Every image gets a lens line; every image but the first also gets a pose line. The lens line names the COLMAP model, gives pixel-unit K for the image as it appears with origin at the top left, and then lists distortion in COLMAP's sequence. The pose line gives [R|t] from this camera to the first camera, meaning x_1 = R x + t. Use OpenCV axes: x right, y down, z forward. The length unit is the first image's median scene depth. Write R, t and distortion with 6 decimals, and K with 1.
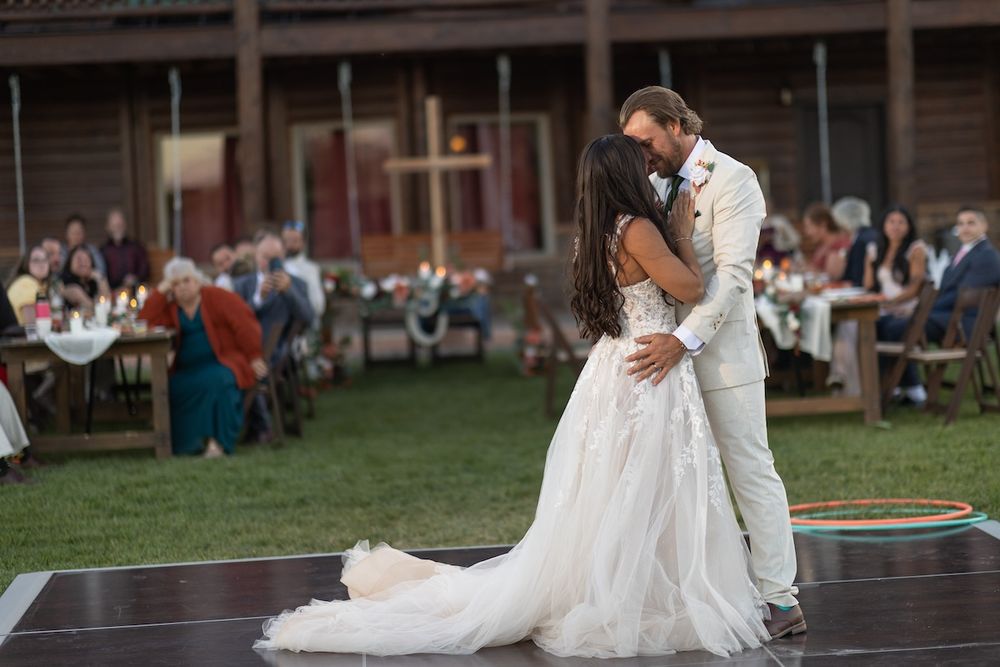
lens RADIAL K [[2489.0, 0, 500.0], [0, 2489.0, 333.5], [0, 0, 1]] dist [0.034665, 0.223300]
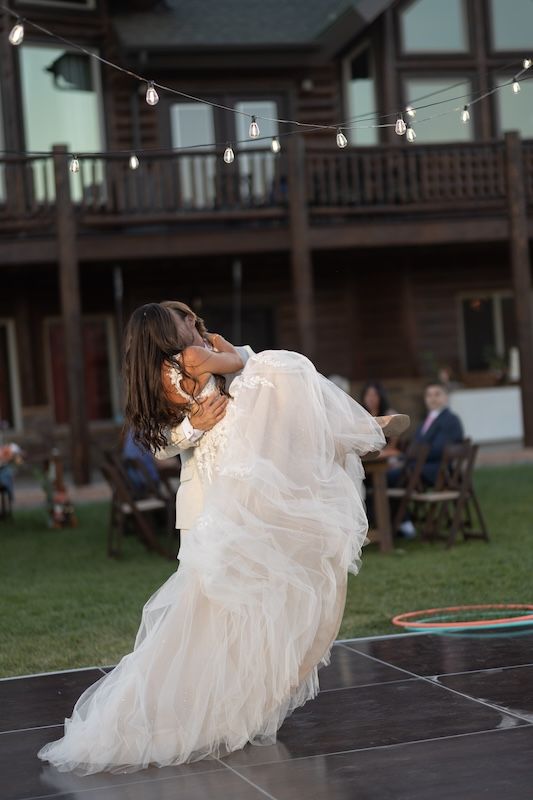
lens RADIAL K [[1992.6, 0, 266.5], [0, 1992.6, 400.0], [0, 0, 1]] dist [0.009794, -0.275145]
pose [[0.978061, -0.021771, 0.207176, -0.119309], [0.032068, 0.998405, -0.046473, 0.003758], [-0.205833, 0.052098, 0.977199, 0.009867]]
